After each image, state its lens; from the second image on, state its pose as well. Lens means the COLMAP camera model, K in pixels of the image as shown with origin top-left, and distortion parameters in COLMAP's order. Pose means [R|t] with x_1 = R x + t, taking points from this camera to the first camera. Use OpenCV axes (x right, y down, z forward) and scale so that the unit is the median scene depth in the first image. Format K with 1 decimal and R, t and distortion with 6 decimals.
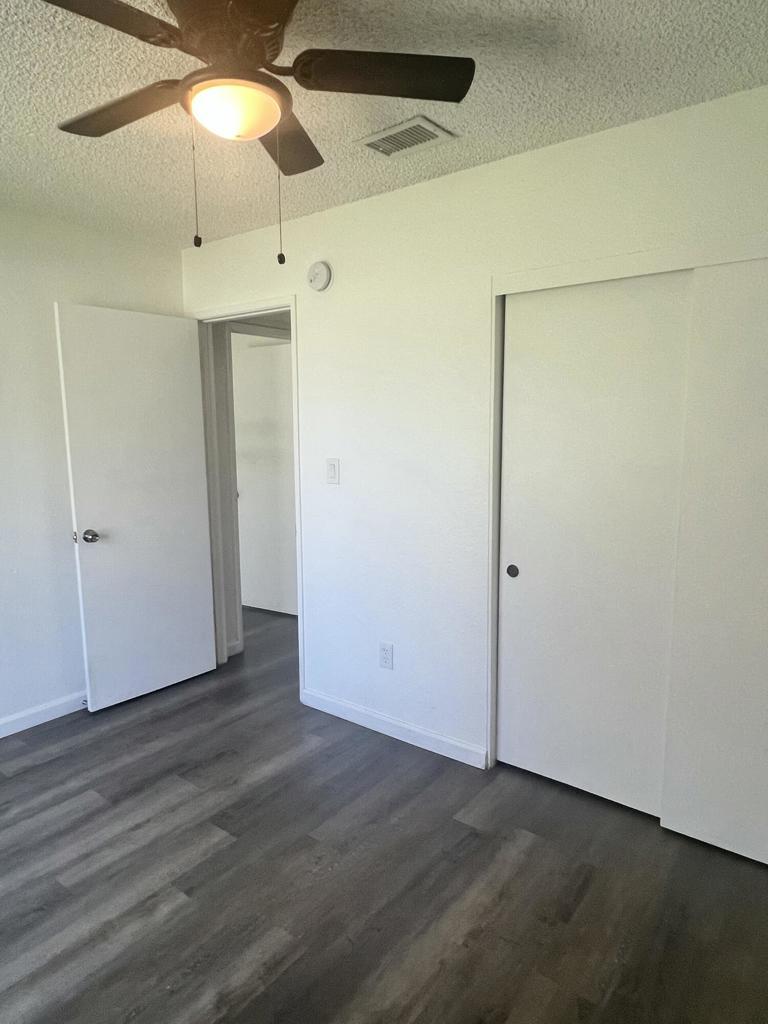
lens RADIAL K [[641.3, 0, 384.0], [0, 641.3, 512.0], [0, 0, 1]] dist [-0.000220, -0.001282]
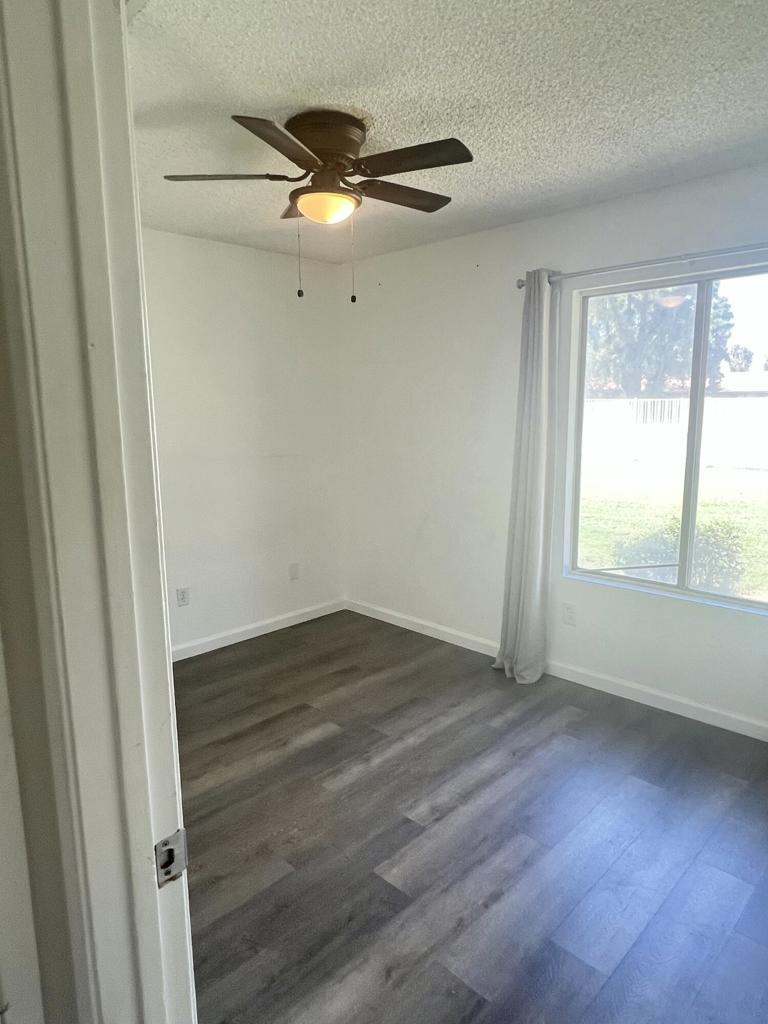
lens RADIAL K [[641.3, 0, 384.0], [0, 641.3, 512.0], [0, 0, 1]] dist [-0.000220, -0.001282]
pose [[-0.993453, -0.000568, 0.114238, -0.371089], [0.033818, 0.953706, 0.298834, -0.257593], [-0.109119, 0.300740, -0.947443, 1.812837]]
